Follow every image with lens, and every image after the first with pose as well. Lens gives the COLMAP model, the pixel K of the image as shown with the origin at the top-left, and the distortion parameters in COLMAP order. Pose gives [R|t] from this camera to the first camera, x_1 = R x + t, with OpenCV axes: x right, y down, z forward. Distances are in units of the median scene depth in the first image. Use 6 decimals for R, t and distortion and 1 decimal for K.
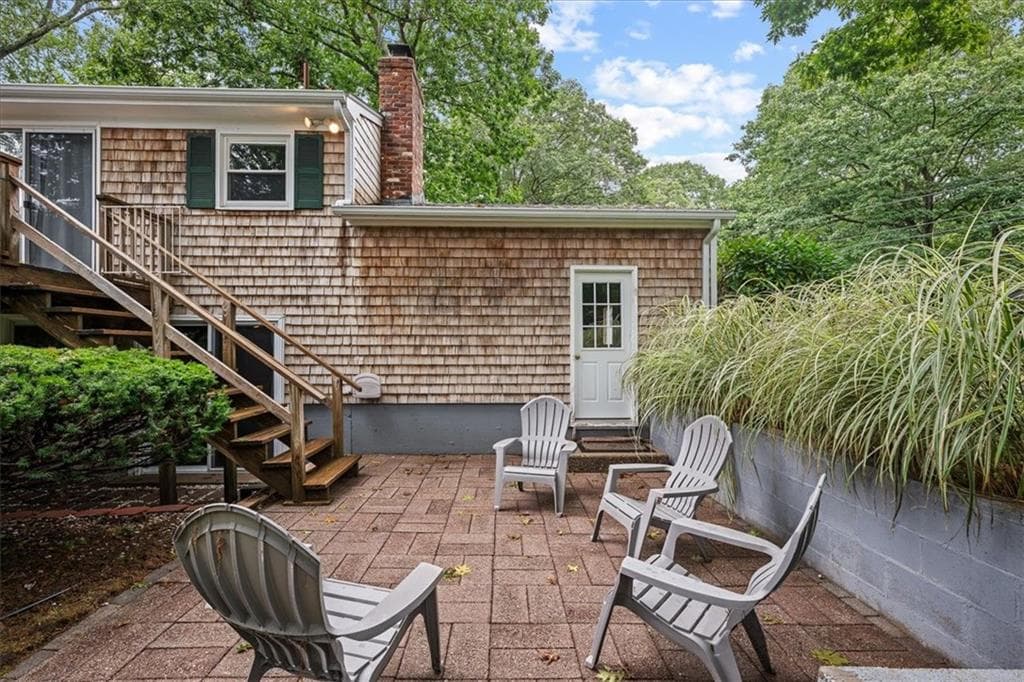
lens RADIAL K [[465.7, 0, 515.7], [0, 465.7, 344.3], [0, 0, 1]] dist [0.002433, 0.000857]
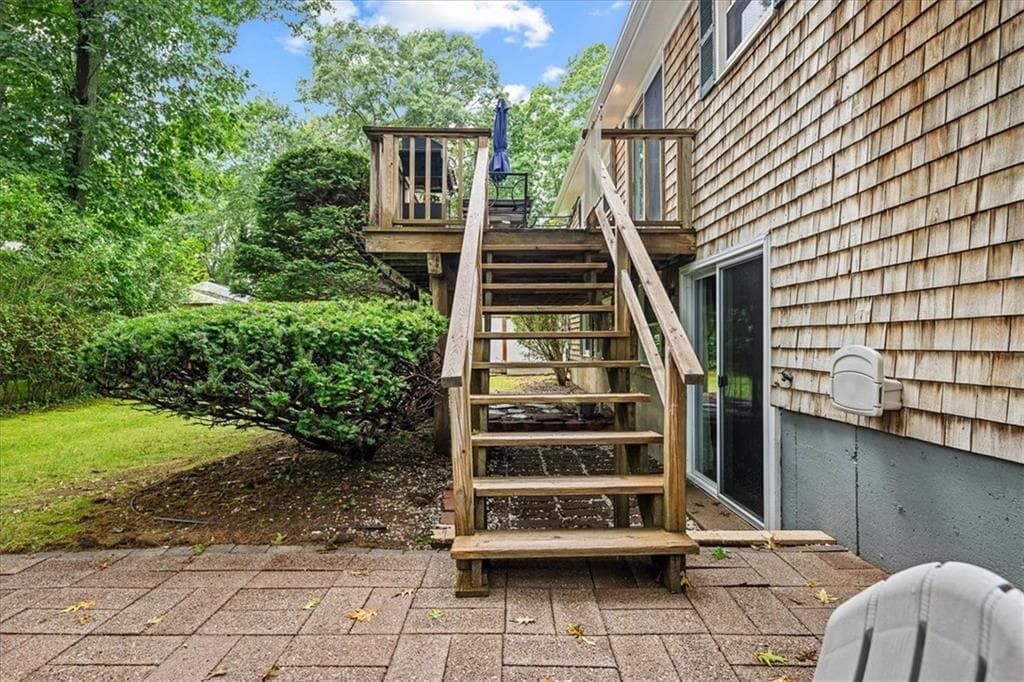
lens RADIAL K [[564.3, 0, 510.0], [0, 564.3, 341.8], [0, 0, 1]] dist [0.001068, 0.000944]
pose [[-0.027641, -0.000910, -0.999617, 0.125265], [0.017893, 0.999839, -0.001405, 0.054260], [0.999458, -0.017925, -0.027621, 0.726906]]
